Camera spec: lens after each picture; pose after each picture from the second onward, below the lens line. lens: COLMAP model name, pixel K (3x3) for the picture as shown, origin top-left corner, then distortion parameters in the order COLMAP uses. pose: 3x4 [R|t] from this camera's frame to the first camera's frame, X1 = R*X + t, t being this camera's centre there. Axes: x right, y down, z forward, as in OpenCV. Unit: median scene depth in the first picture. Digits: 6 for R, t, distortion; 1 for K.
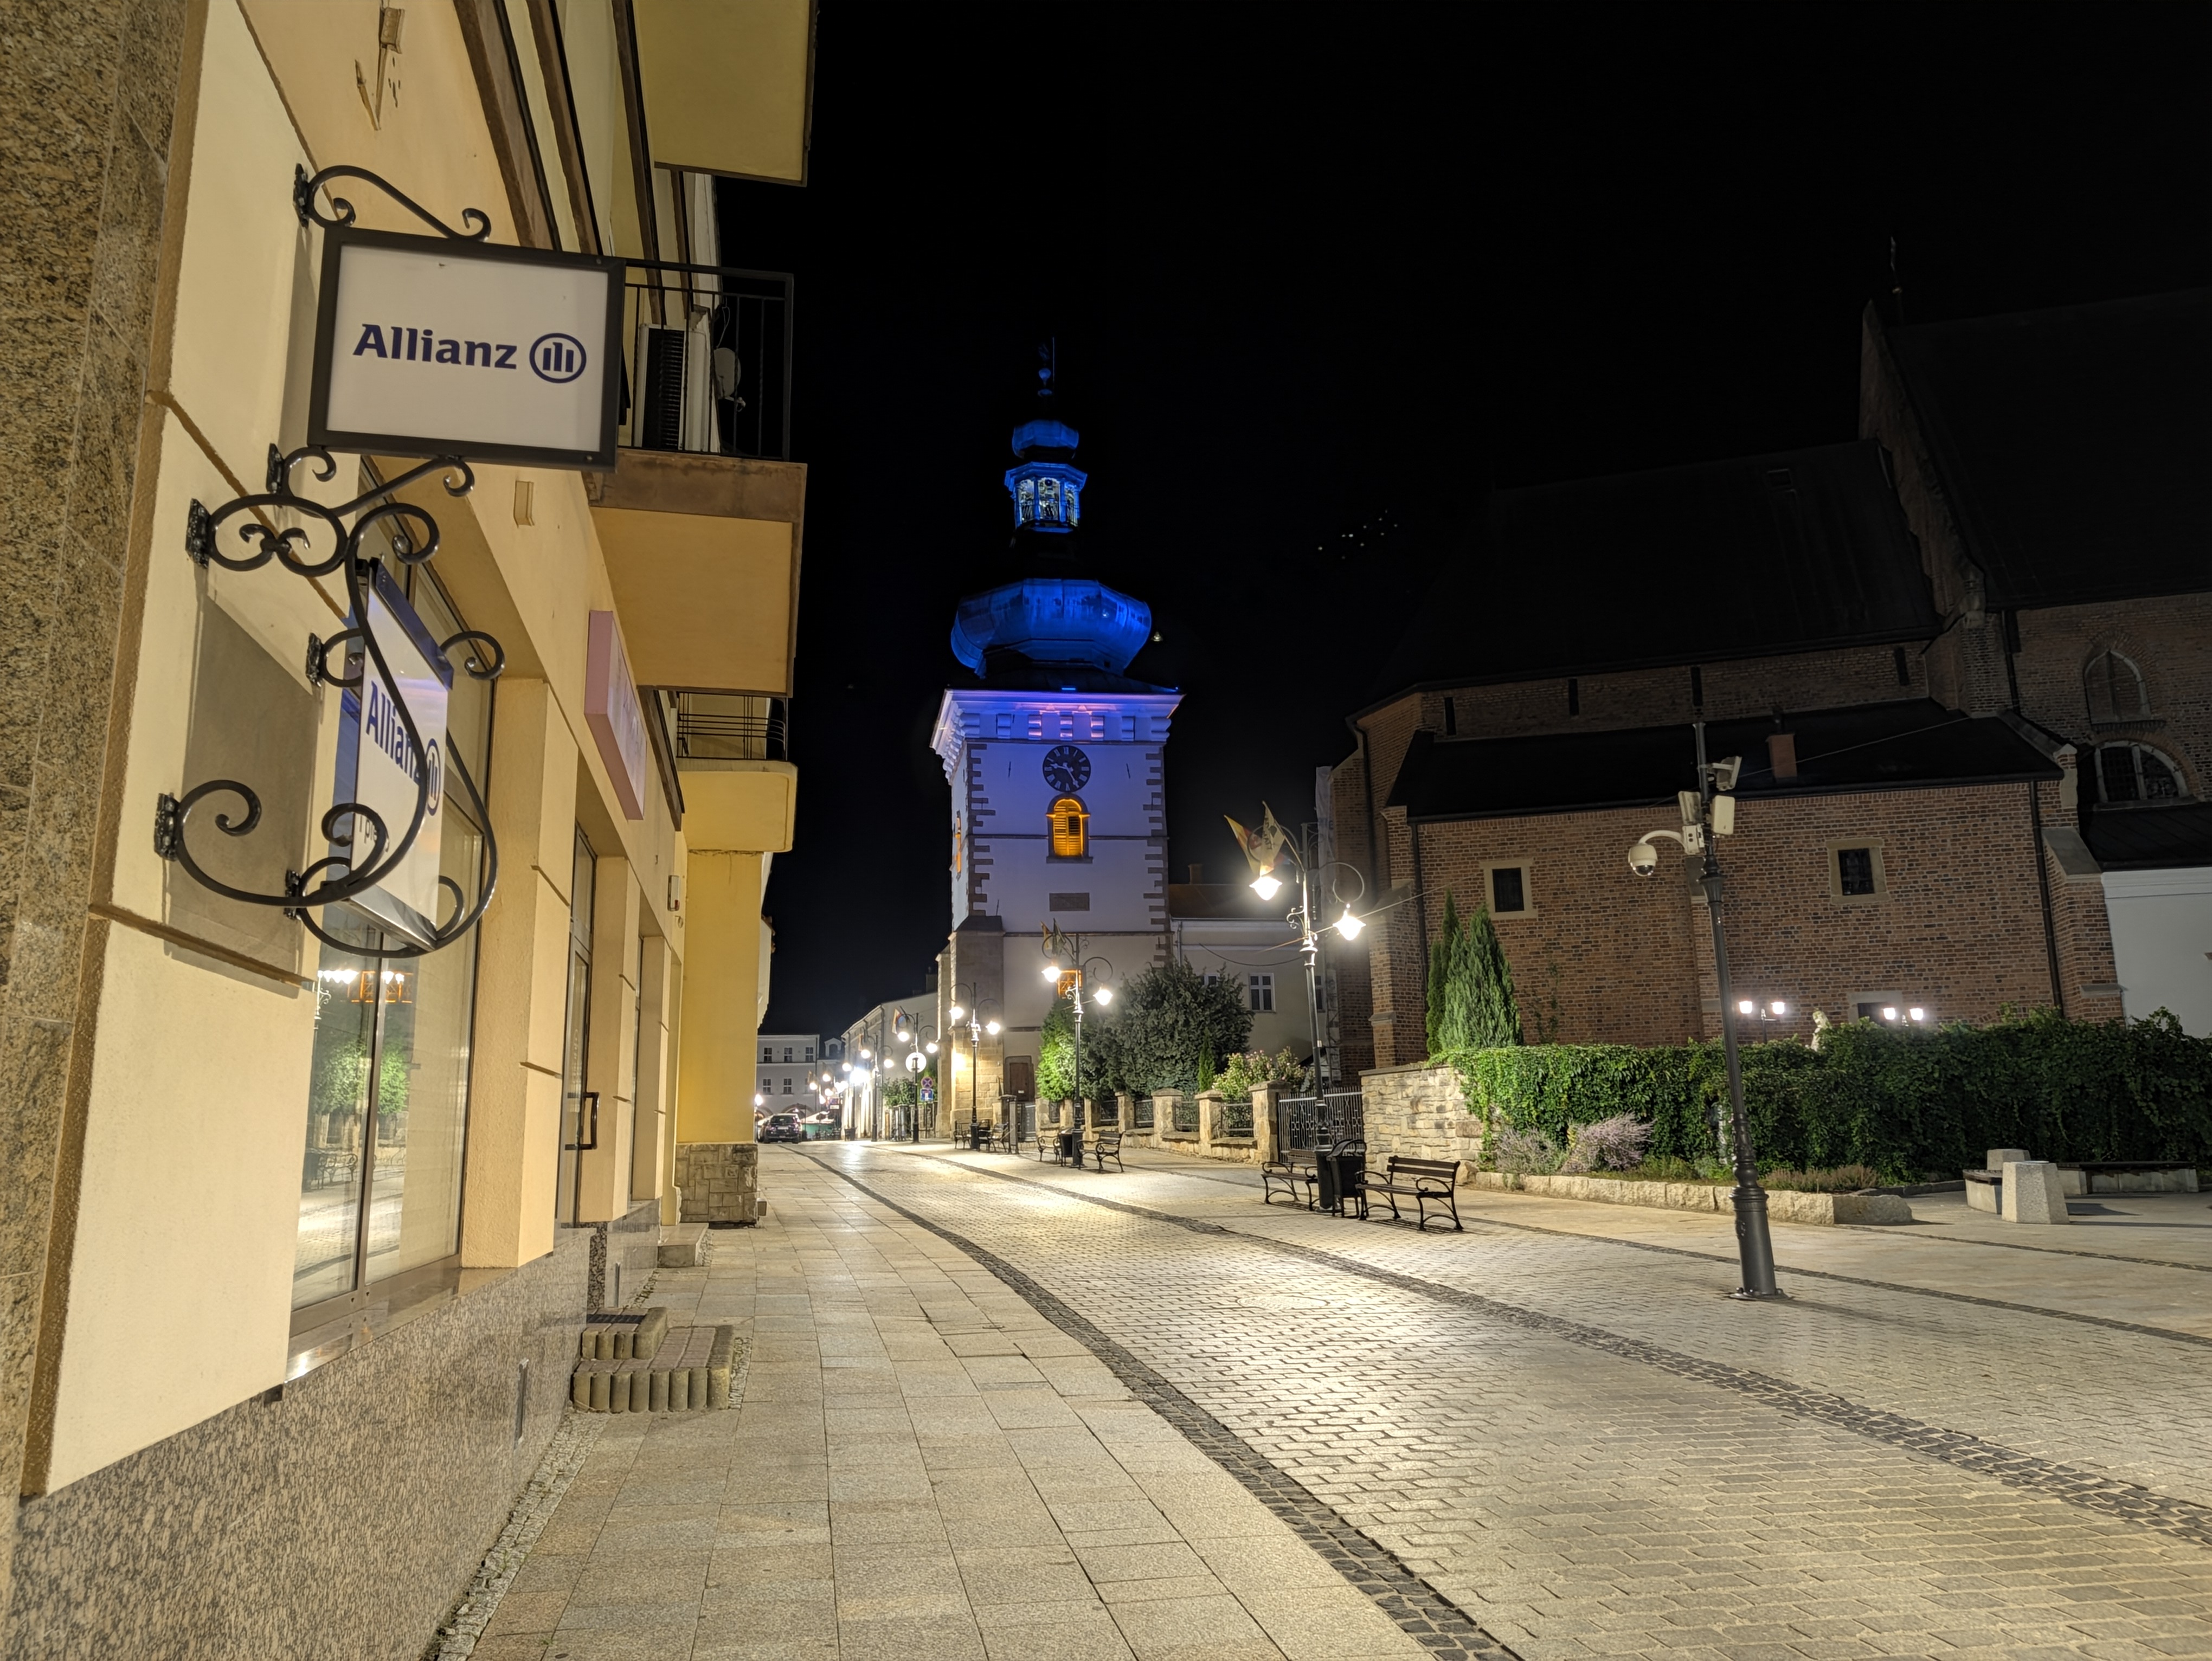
lens RADIAL K [[1502.1, 0, 1111.6], [0, 1502.1, 810.2], [0, 0, 1]] dist [0.147850, -0.000738]
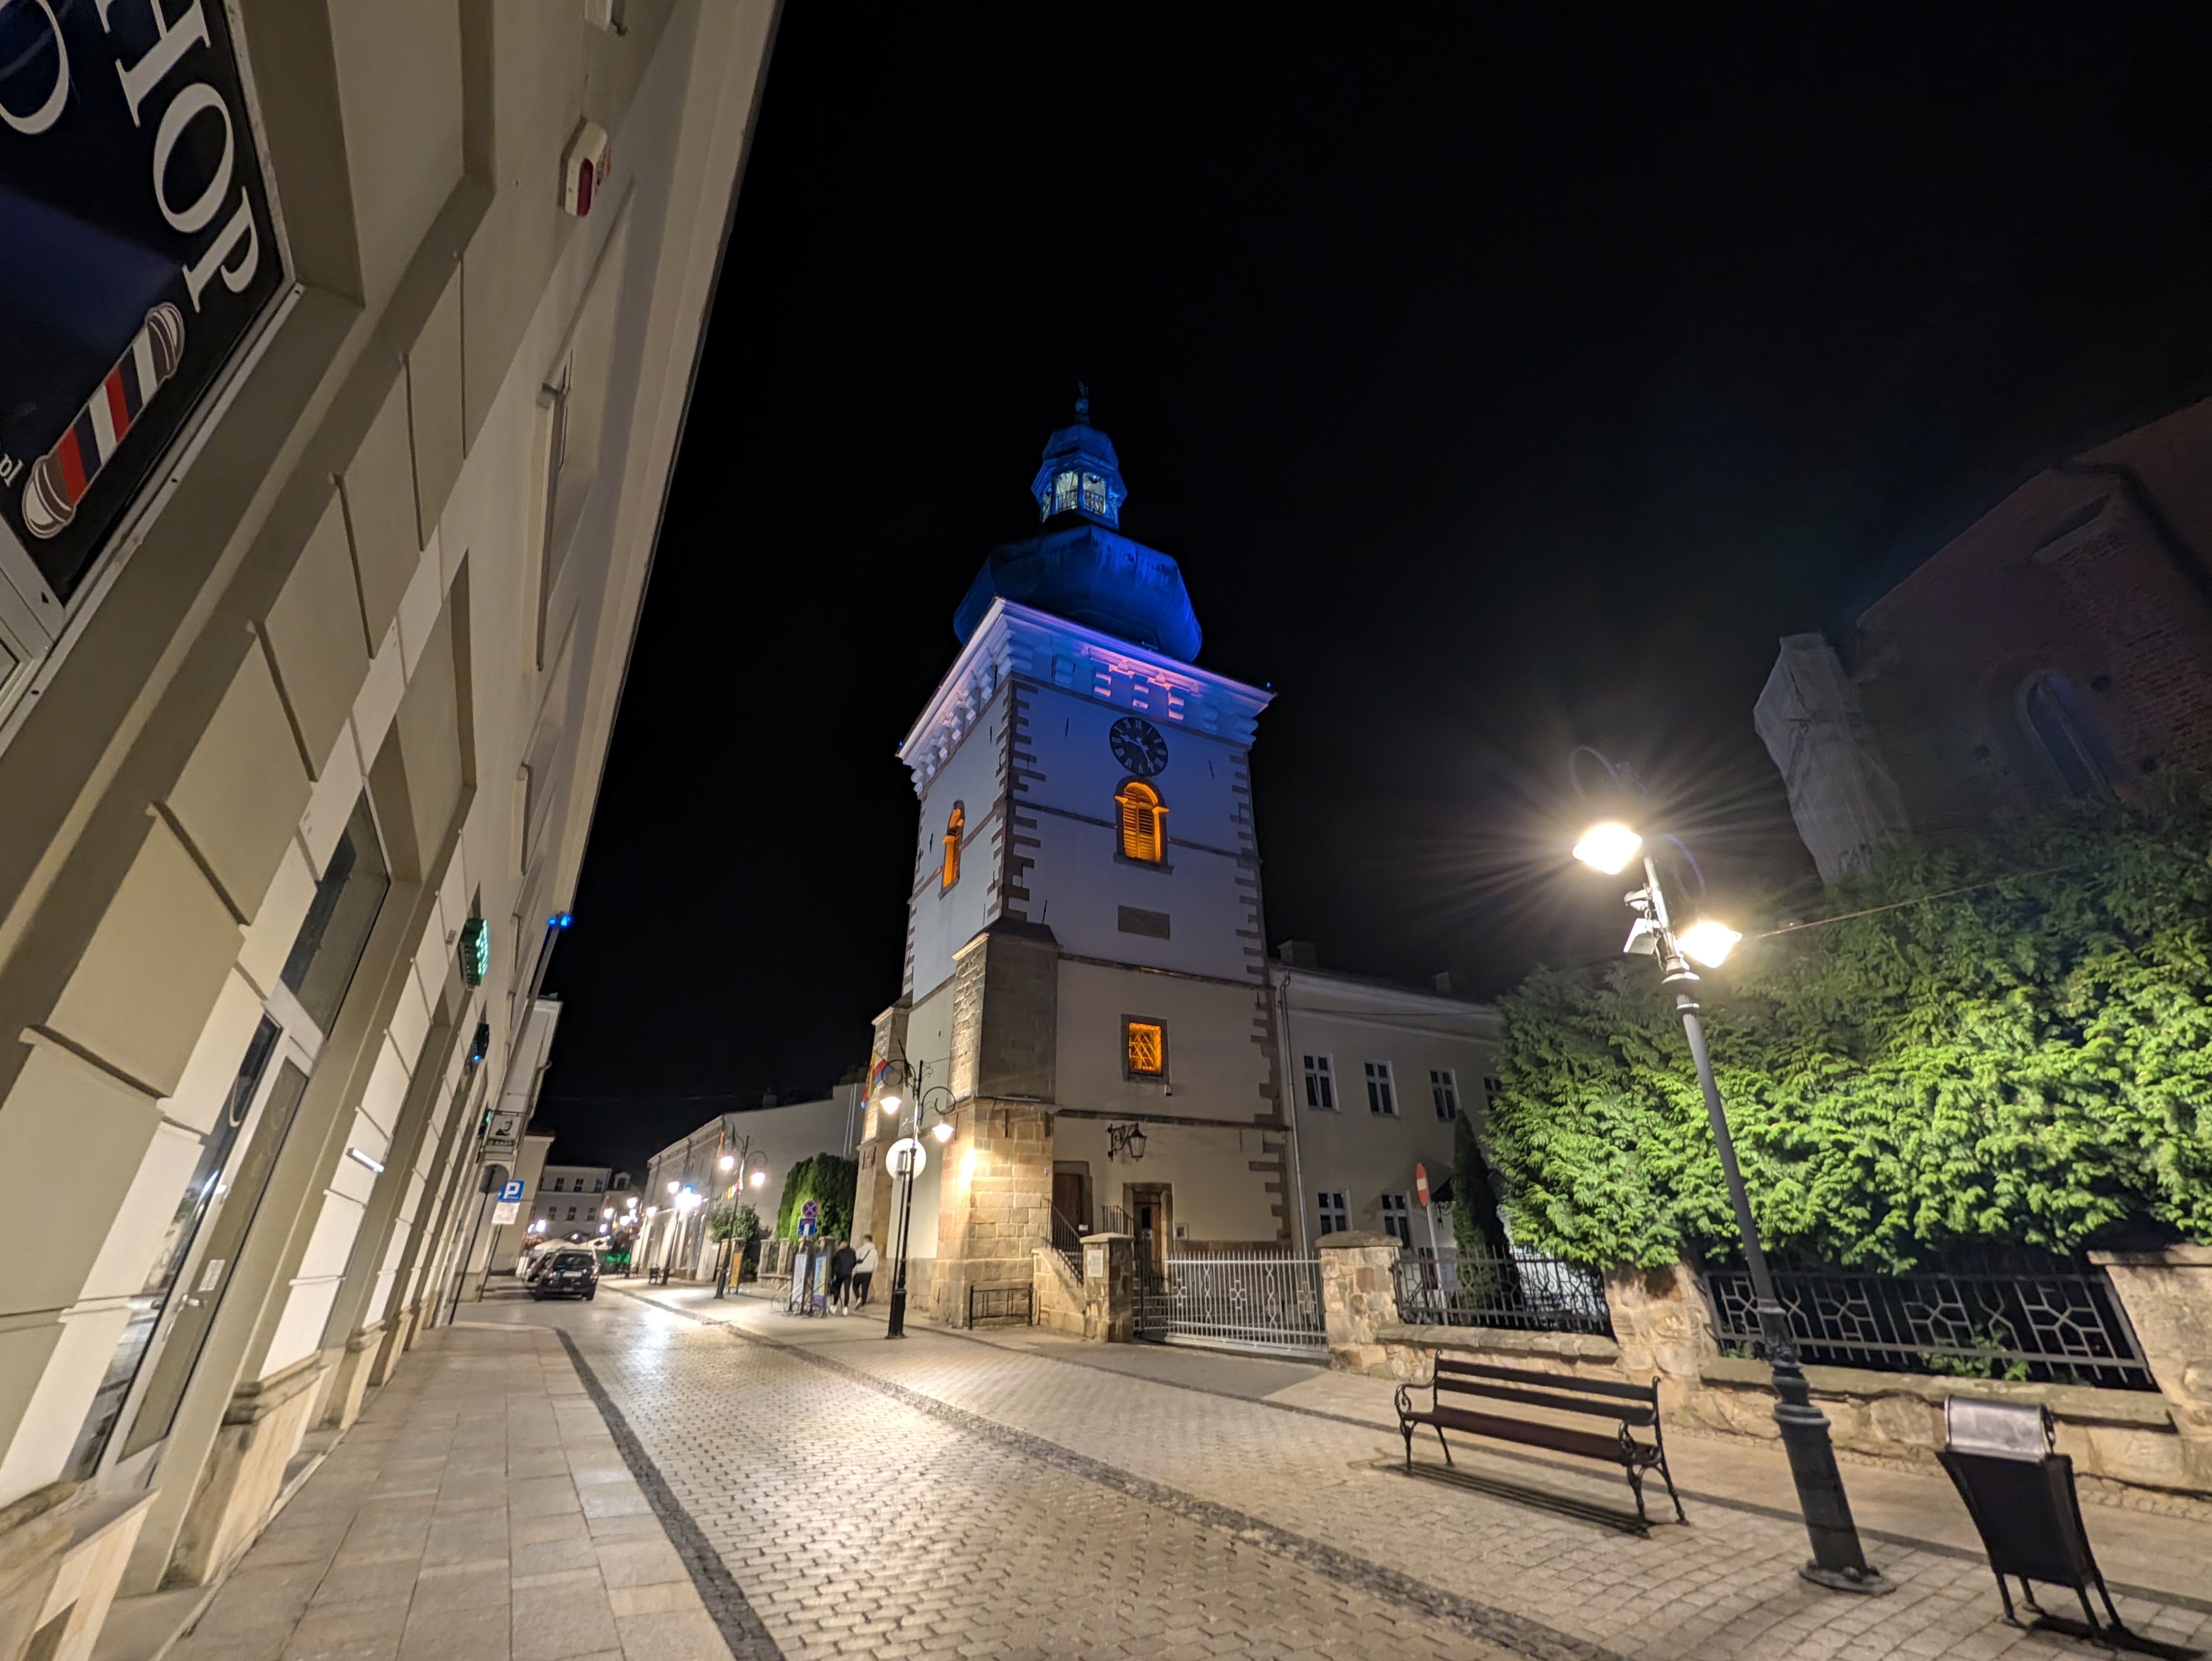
lens RADIAL K [[865.9, 0, 1113.9], [0, 865.9, 840.8], [0, 0, 1]] dist [-0.000641, -0.000215]
pose [[0.946200, 0.158007, 0.282382, -0.145814], [-0.083621, 0.962430, -0.258332, 0.119517], [-0.312592, 0.220821, 0.923864, 0.610638]]
